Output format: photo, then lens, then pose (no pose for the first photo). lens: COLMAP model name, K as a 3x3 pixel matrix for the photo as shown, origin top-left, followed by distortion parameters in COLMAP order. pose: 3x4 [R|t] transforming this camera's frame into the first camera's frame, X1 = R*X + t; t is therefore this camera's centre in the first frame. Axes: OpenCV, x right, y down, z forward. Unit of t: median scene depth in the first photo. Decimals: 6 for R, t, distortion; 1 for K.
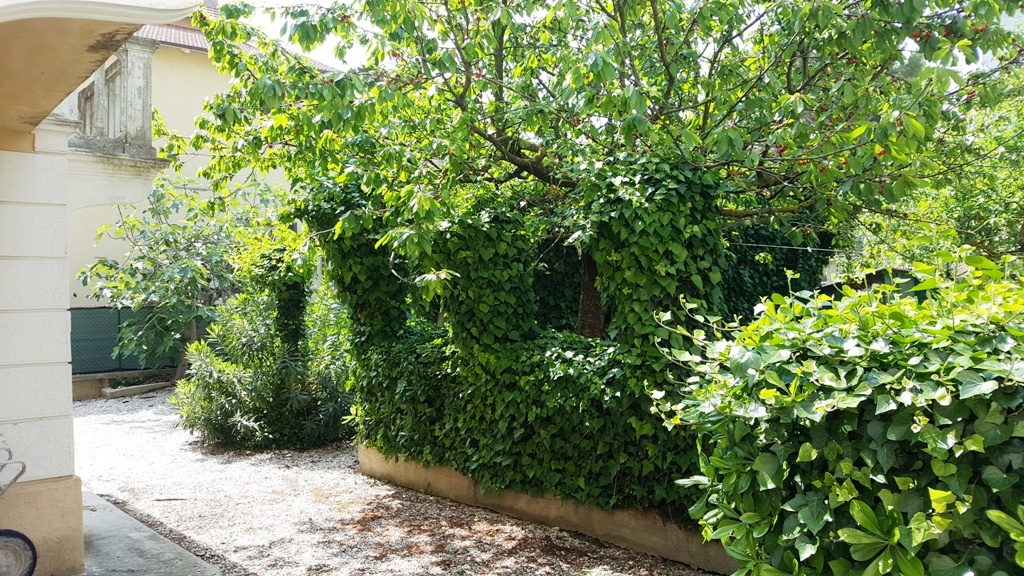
lens RADIAL K [[791.8, 0, 512.0], [0, 791.8, 288.0], [0, 0, 1]] dist [0.215037, -0.421564]
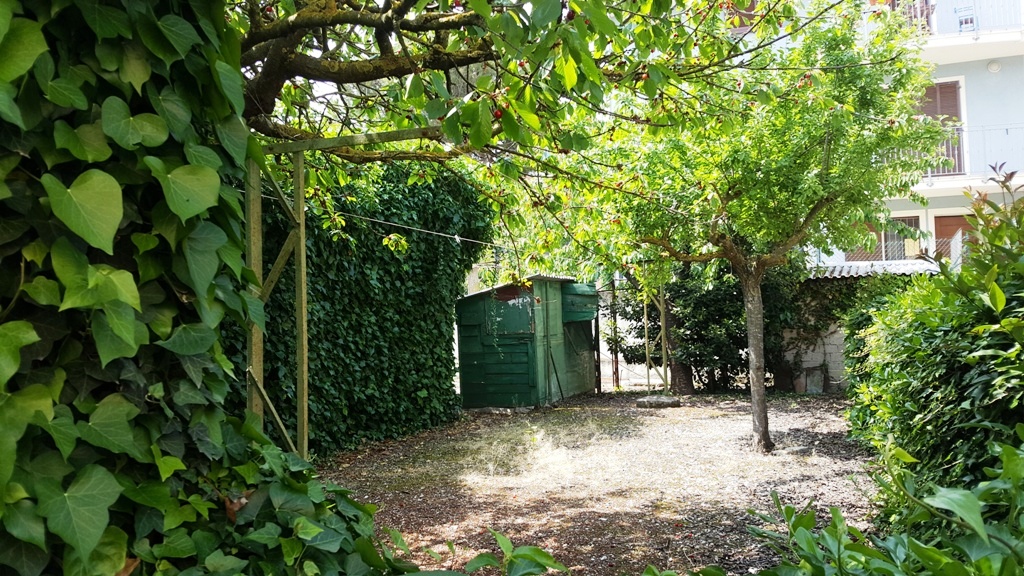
lens RADIAL K [[791.8, 0, 512.0], [0, 791.8, 288.0], [0, 0, 1]] dist [0.215037, -0.421564]
pose [[0.902584, 0.024146, 0.429837, 0.093112], [-0.015317, 0.999595, -0.023989, 0.009166], [-0.430242, 0.015068, 0.902588, 0.290264]]
